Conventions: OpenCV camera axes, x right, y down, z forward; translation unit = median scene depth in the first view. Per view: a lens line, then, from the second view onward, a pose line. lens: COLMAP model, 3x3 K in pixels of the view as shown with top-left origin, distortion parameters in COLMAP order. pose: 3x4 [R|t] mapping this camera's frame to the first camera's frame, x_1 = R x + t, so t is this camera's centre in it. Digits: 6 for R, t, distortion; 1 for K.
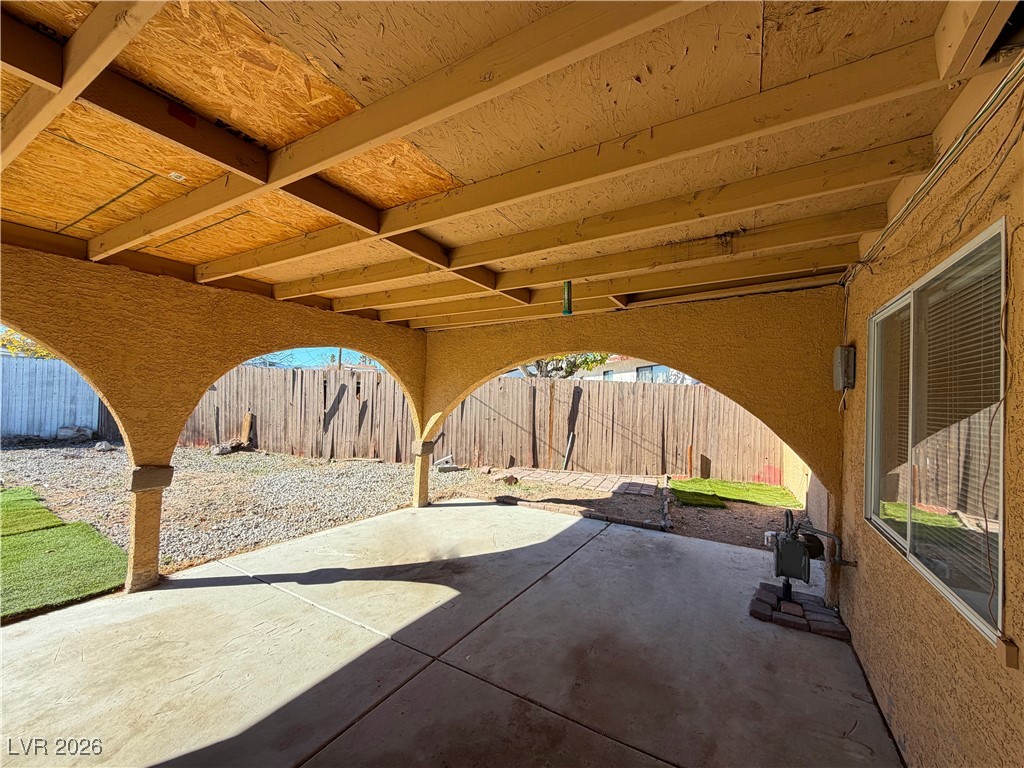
lens RADIAL K [[408.7, 0, 509.1], [0, 408.7, 385.6], [0, 0, 1]] dist [-0.000034, 0.000261]
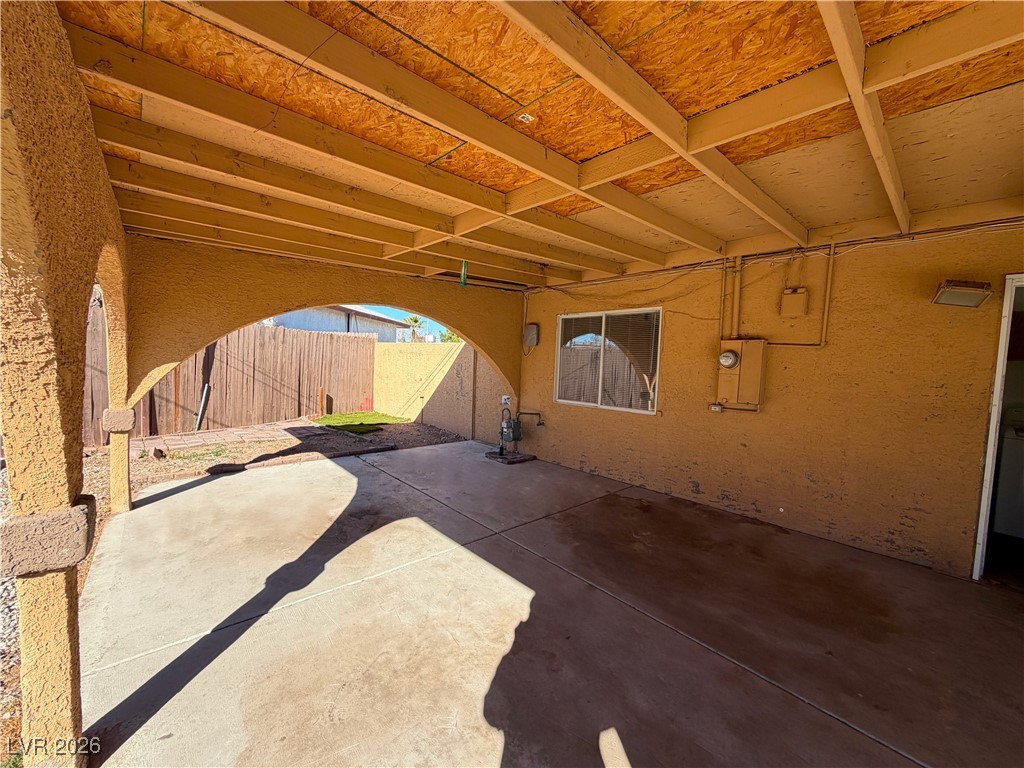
lens RADIAL K [[408.7, 0, 509.1], [0, 408.7, 385.6], [0, 0, 1]] dist [-0.000034, 0.000261]
pose [[0.295185, -0.078639, 0.952198, -0.895516], [-0.053113, 0.993715, 0.098533, 0.008722], [-0.953963, -0.079660, 0.289153, 0.357380]]
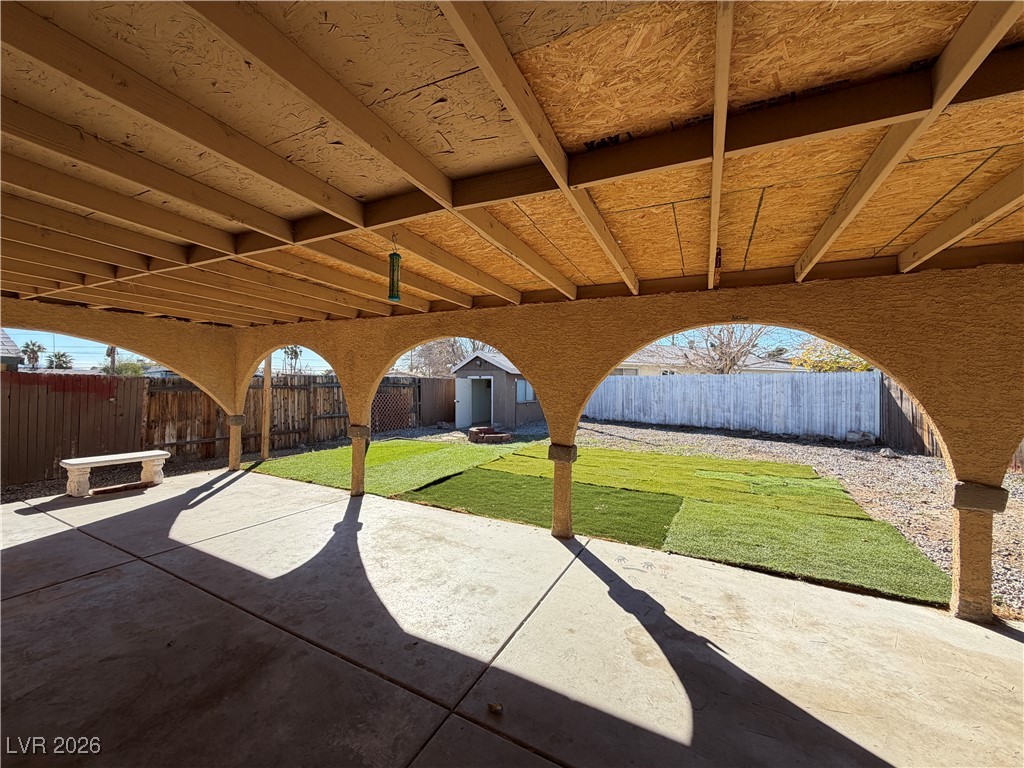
lens RADIAL K [[408.7, 0, 509.1], [0, 408.7, 385.6], [0, 0, 1]] dist [-0.000034, 0.000261]
pose [[0.067977, -0.032009, -0.997173, -0.044333], [0.010372, 0.999454, -0.031375, 0.002103], [0.997633, -0.008210, 0.068272, -0.050494]]
